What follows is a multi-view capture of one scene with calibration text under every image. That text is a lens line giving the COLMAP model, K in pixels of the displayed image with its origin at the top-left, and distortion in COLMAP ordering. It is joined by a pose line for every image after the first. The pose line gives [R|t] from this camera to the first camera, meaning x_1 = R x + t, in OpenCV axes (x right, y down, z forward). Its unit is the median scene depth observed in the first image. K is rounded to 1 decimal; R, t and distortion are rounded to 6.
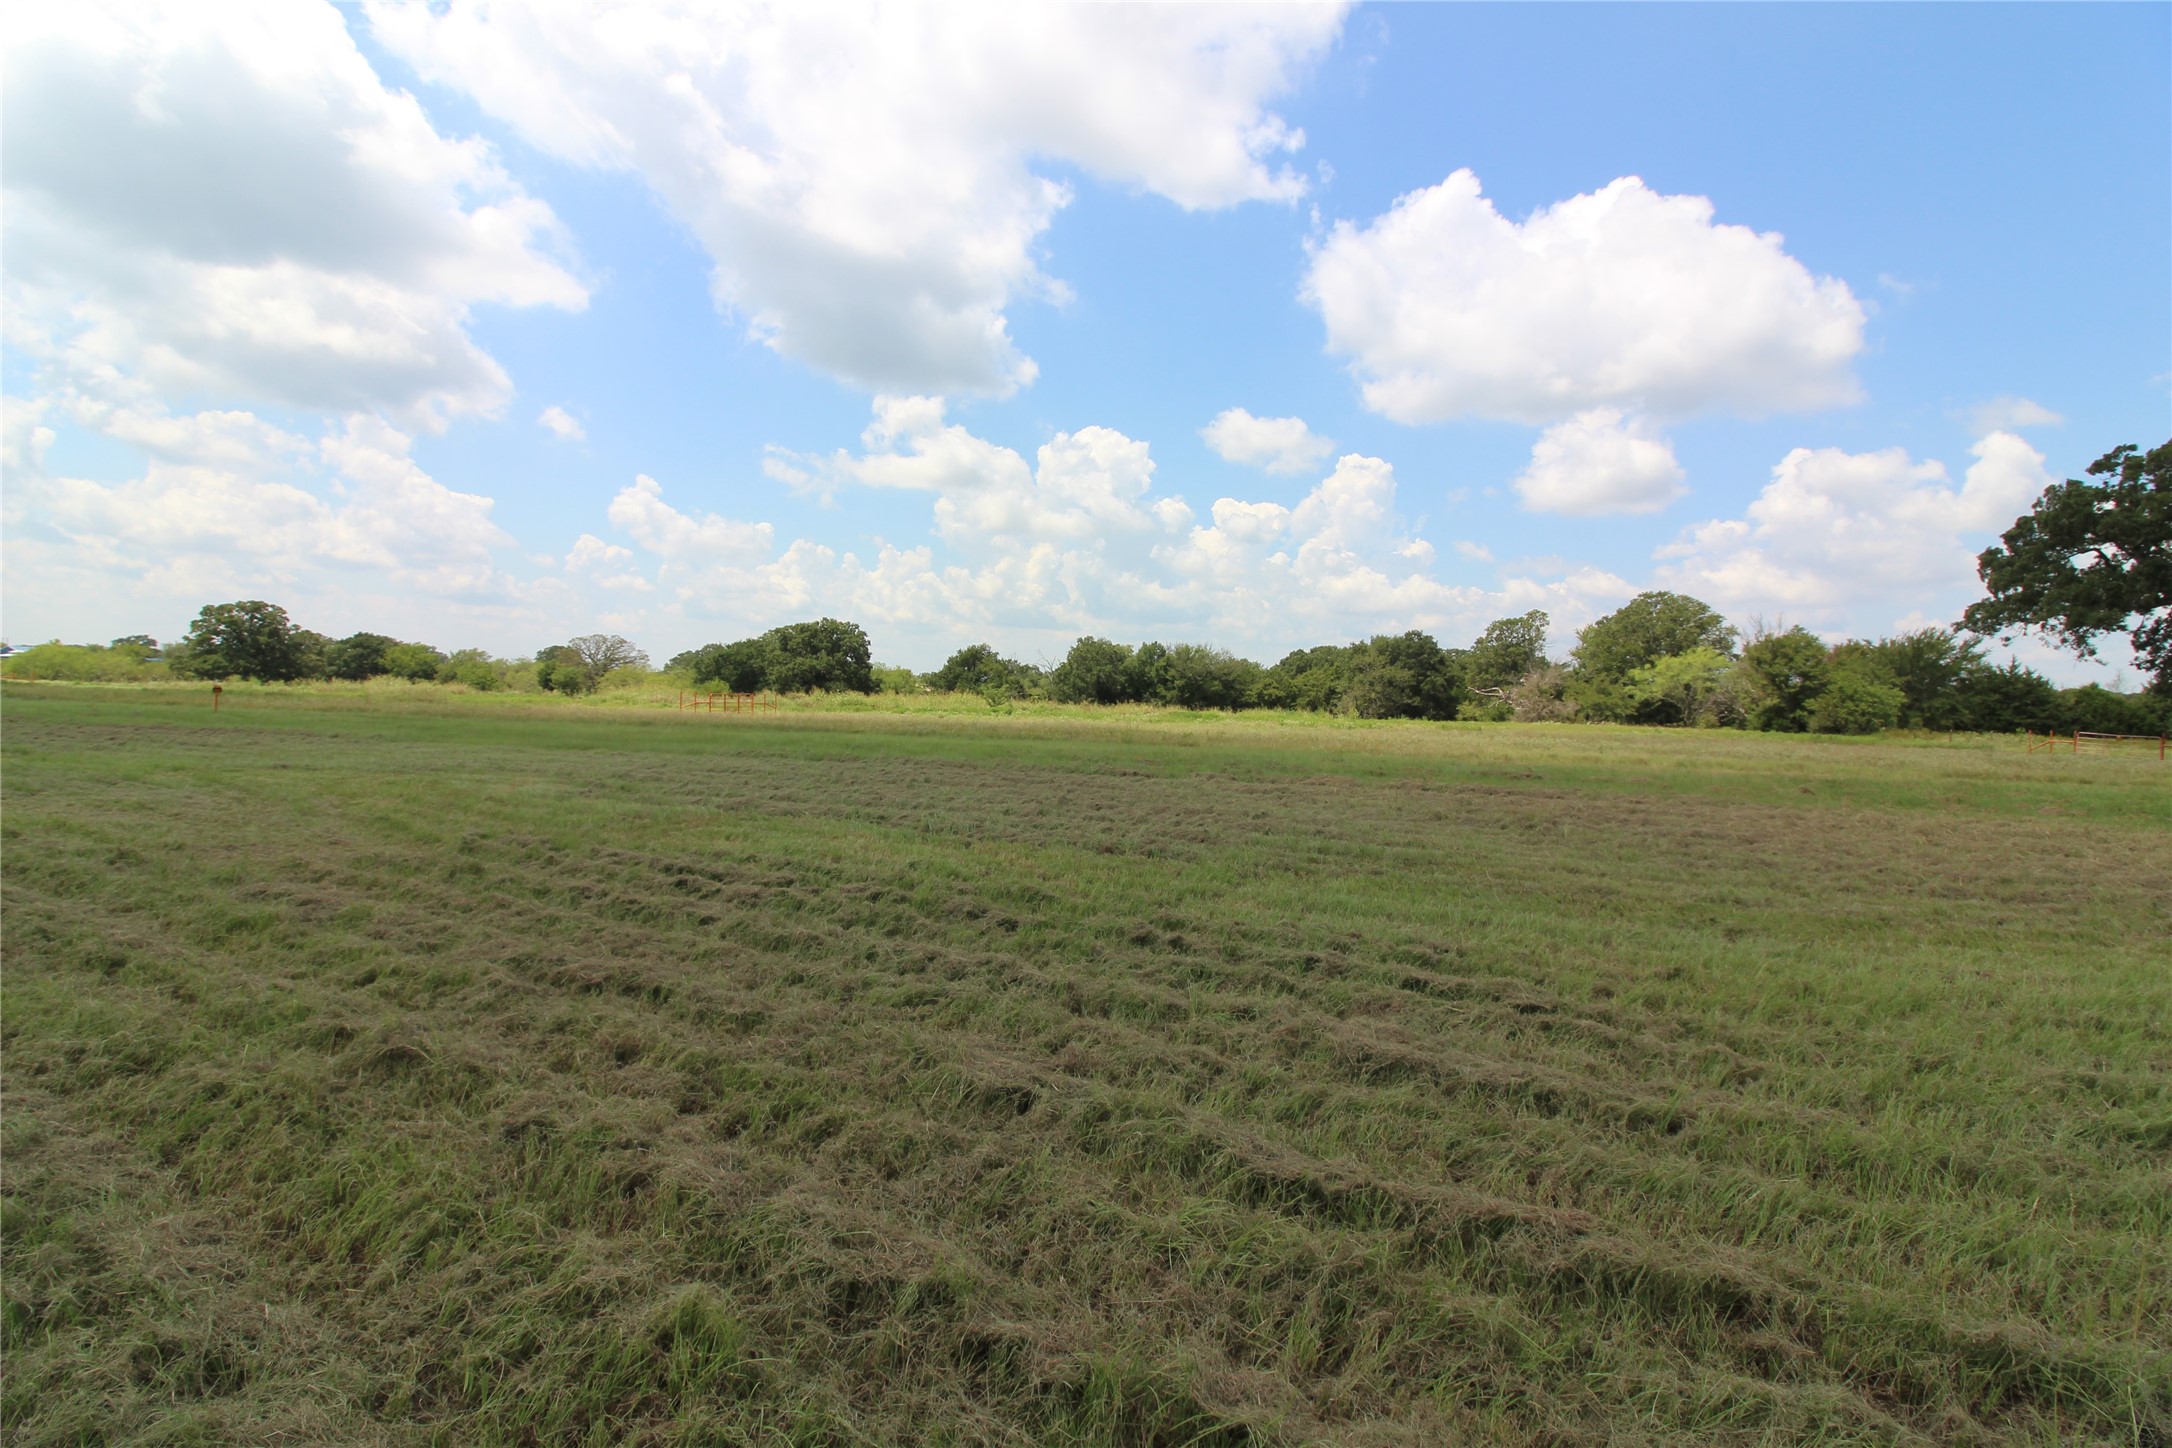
lens RADIAL K [[996.4, 0, 1090.0], [0, 996.4, 712.3], [0, 0, 1]] dist [0.001089, -0.013475]
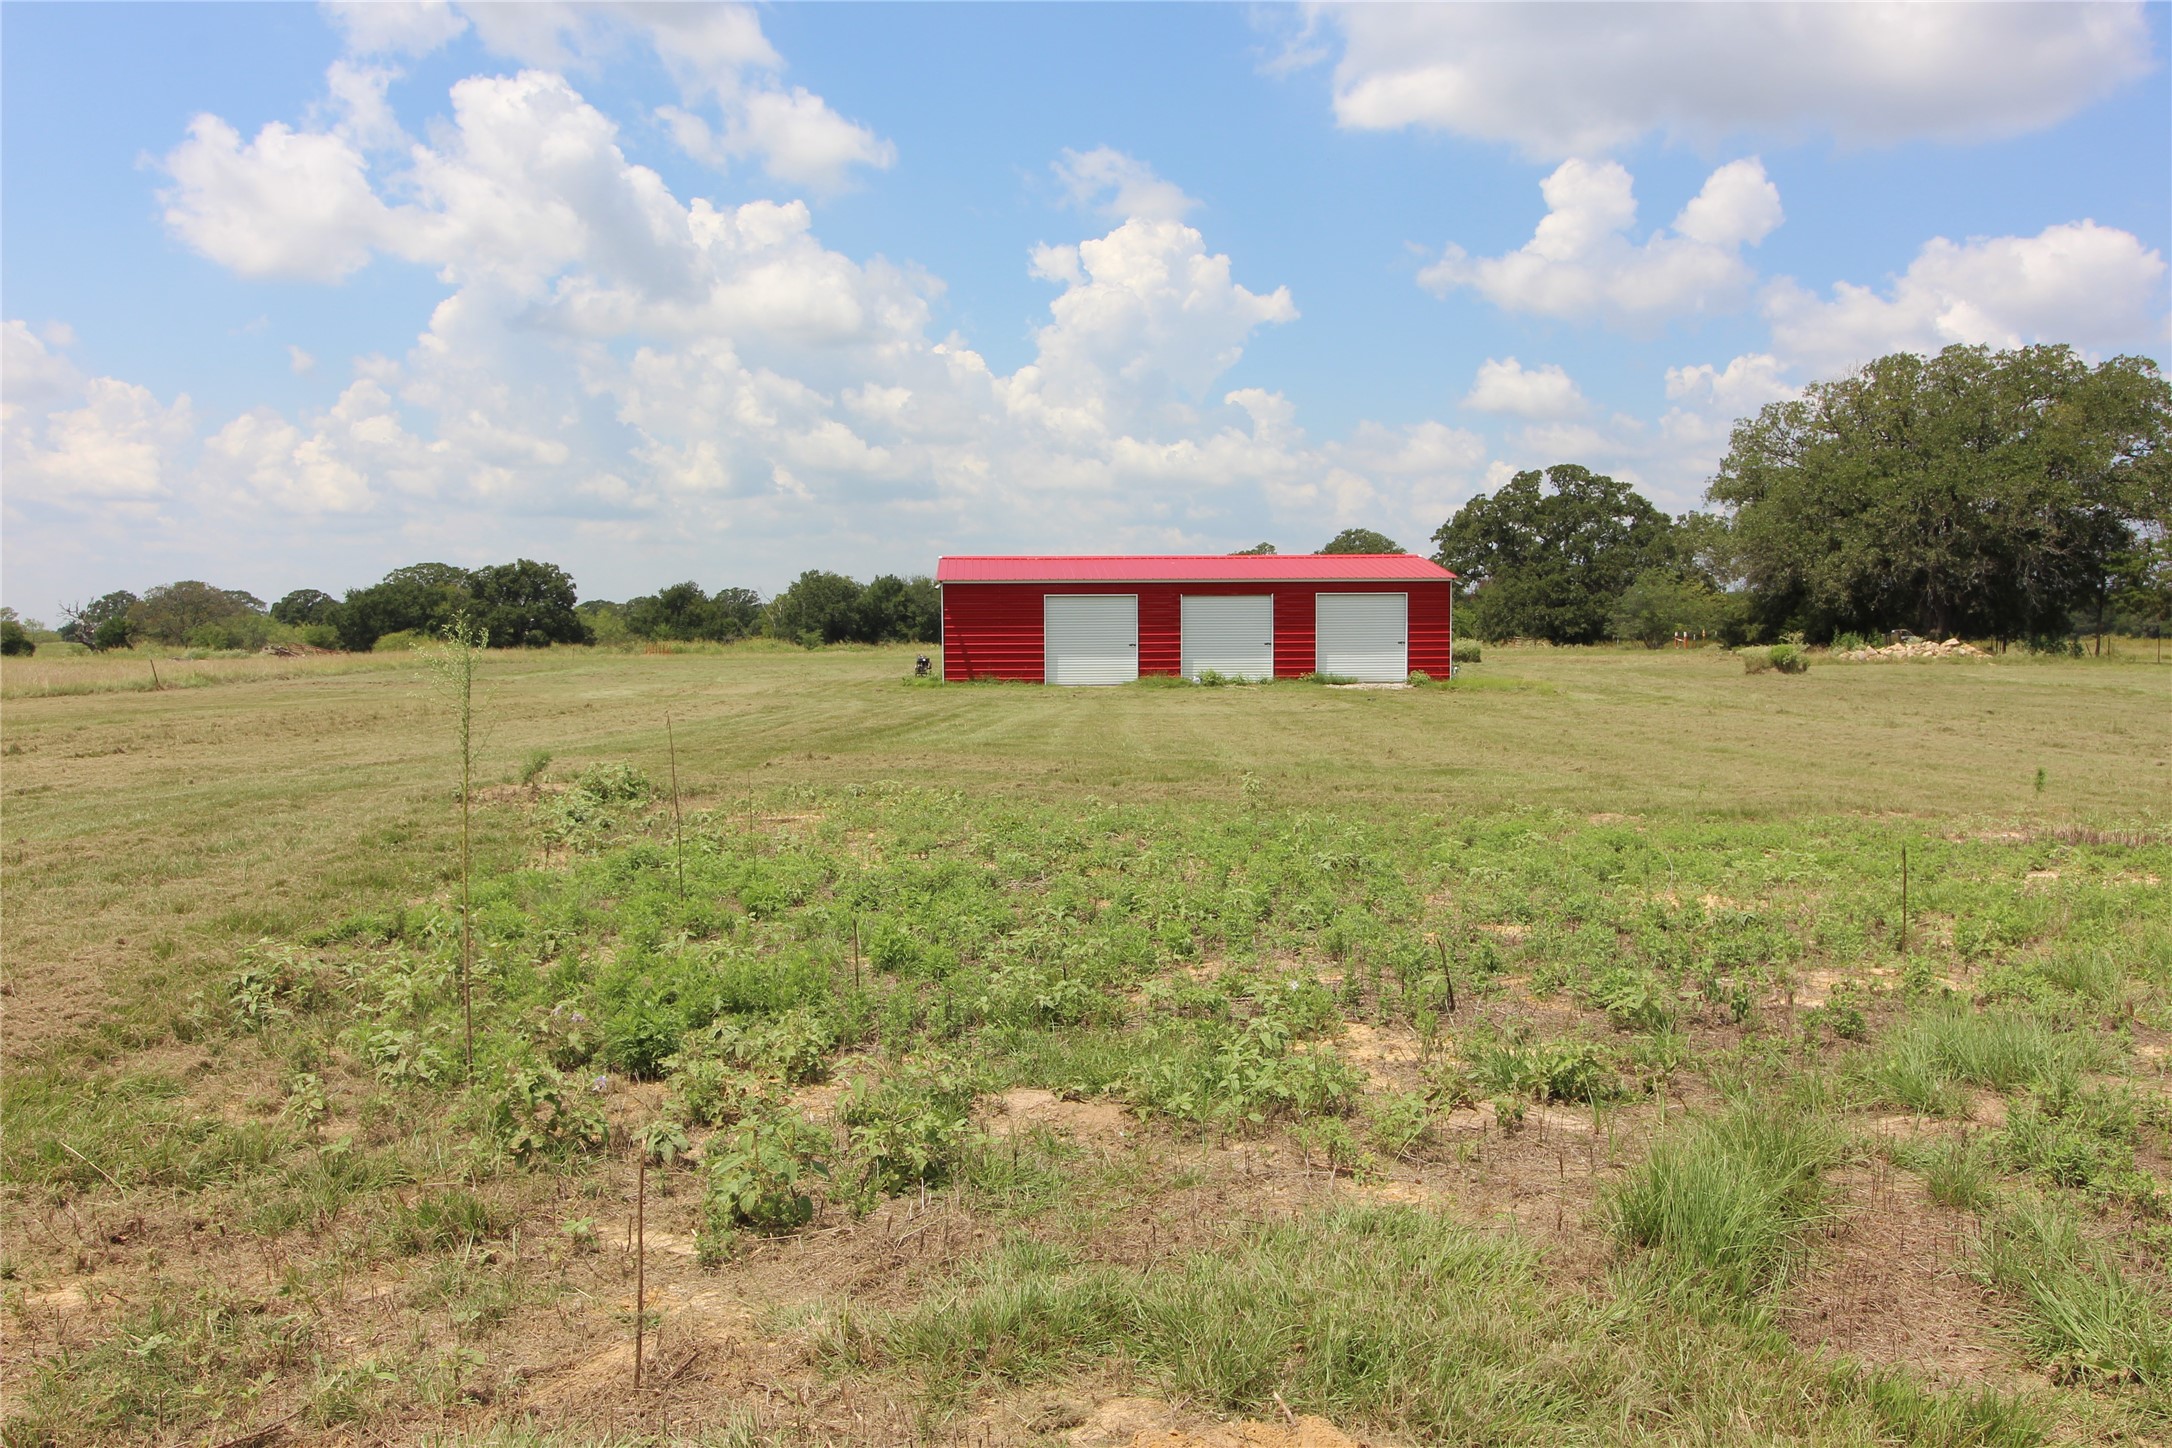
lens RADIAL K [[1696.6, 0, 1088.8], [0, 1696.6, 741.3], [0, 0, 1]] dist [0.016218, -0.010695]
pose [[0.966478, -0.052331, 0.251361, -0.311998], [0.039438, 0.997648, 0.056065, 0.002929], [-0.253704, -0.044272, 0.966268, -1.090241]]
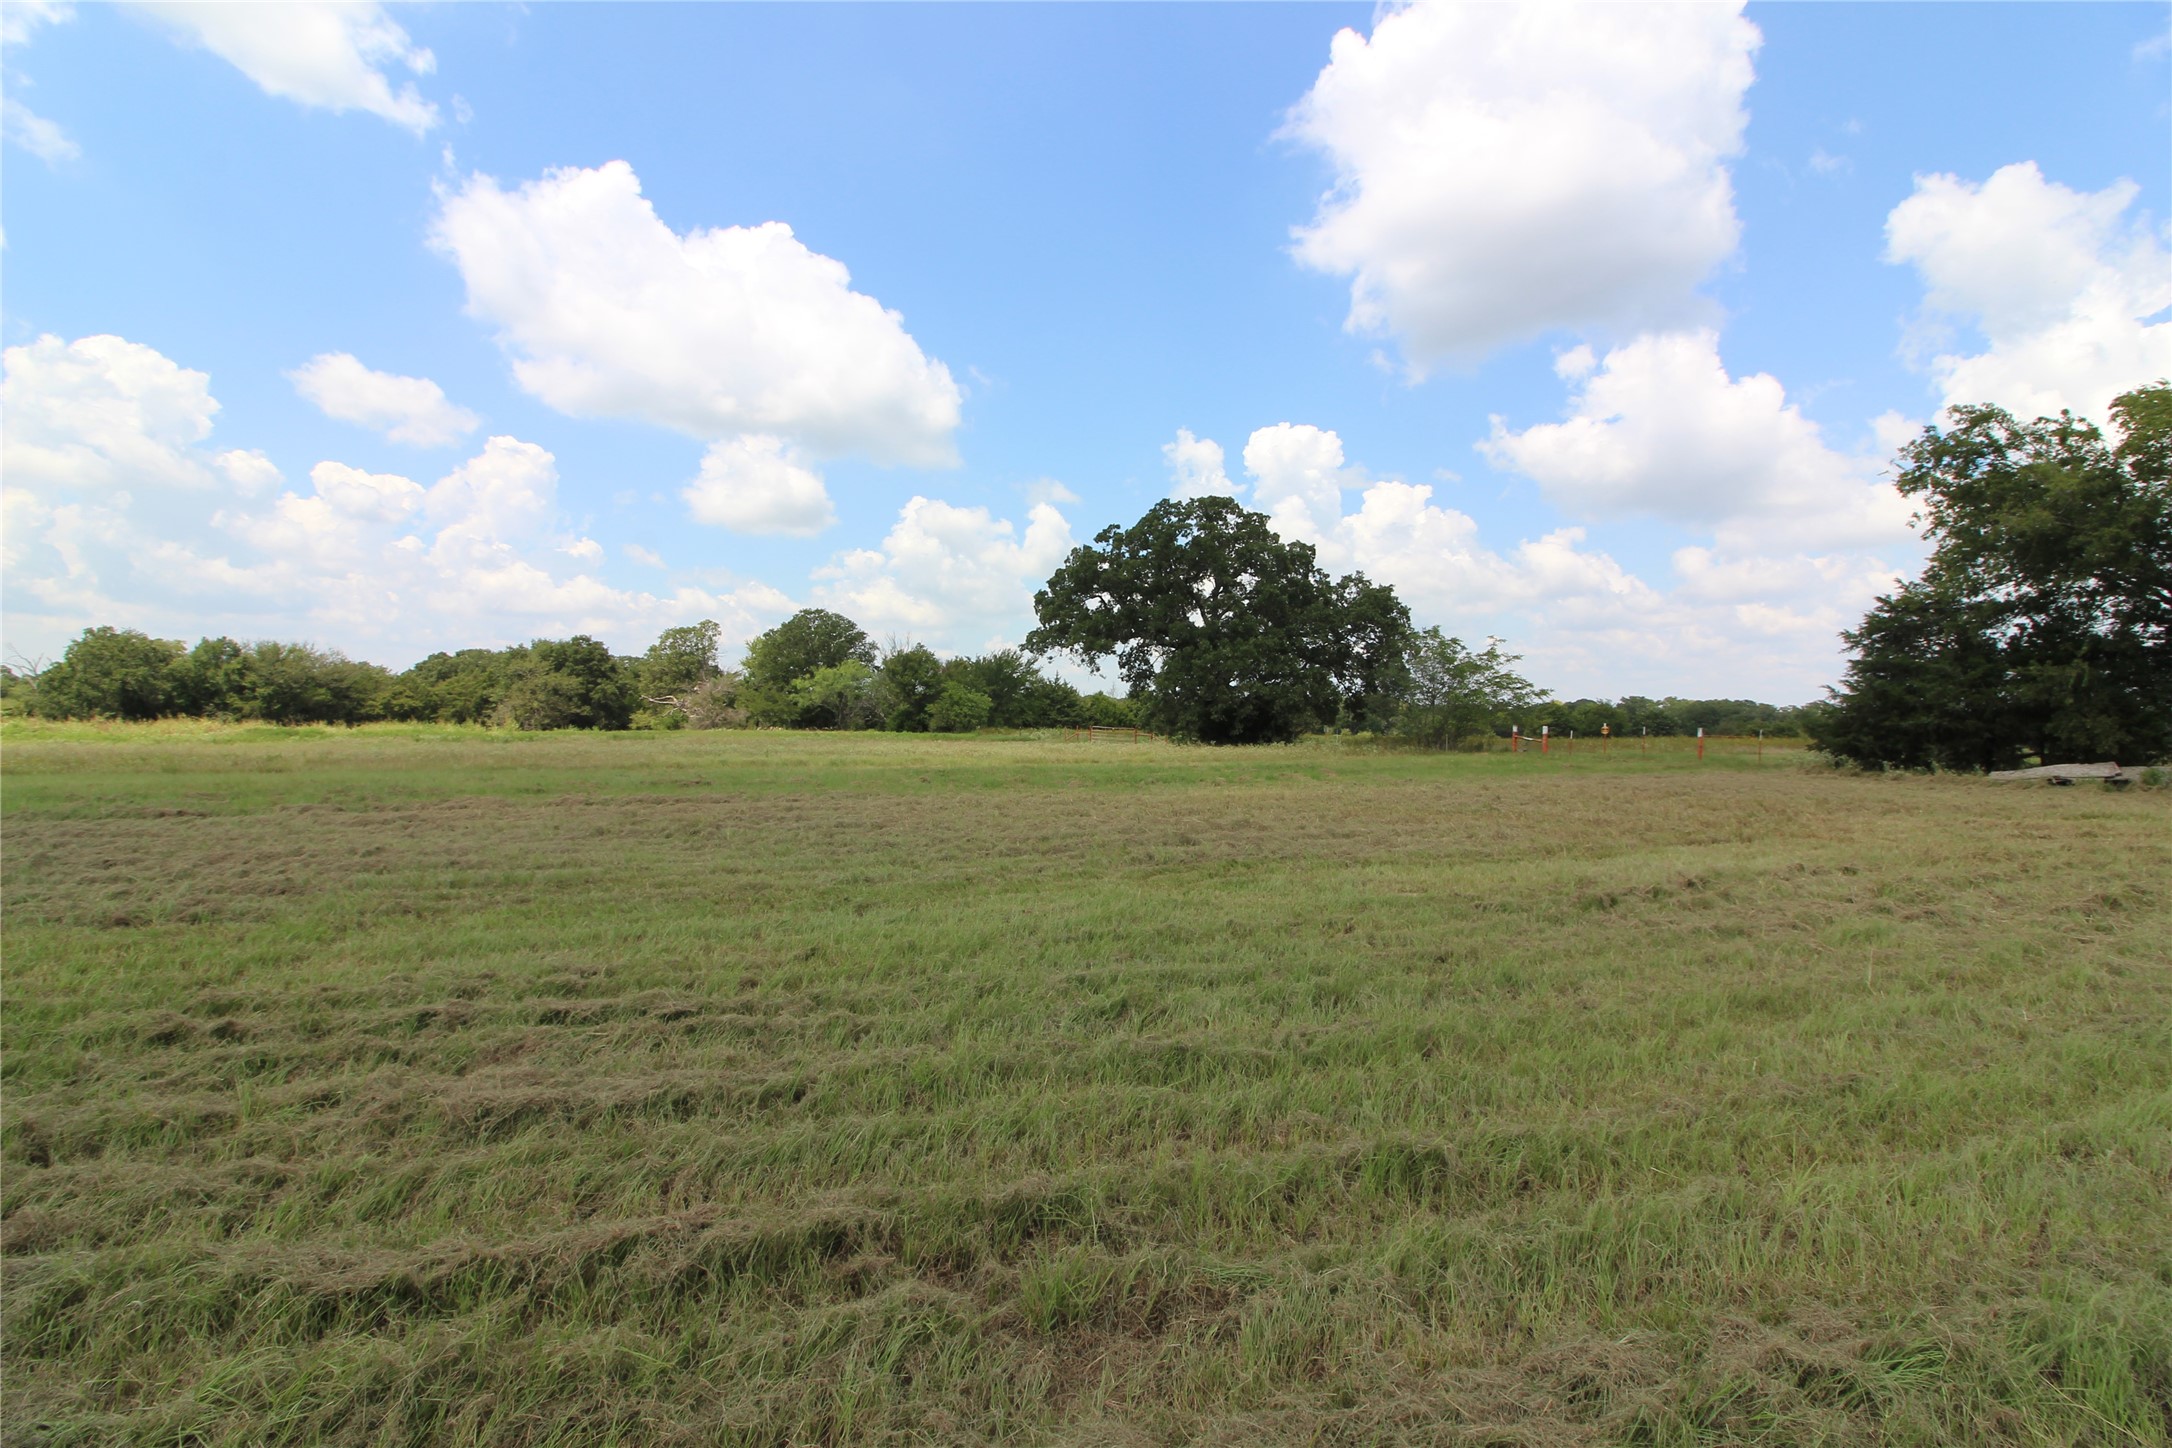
lens RADIAL K [[996.4, 0, 1087.2], [0, 996.4, 712.9], [0, 0, 1]] dist [0.001089, -0.013475]
pose [[0.710396, -0.015072, 0.703641, 0.003749], [0.020354, 0.999792, 0.000866, -0.000029], [-0.703508, 0.013706, 0.710555, -0.001150]]
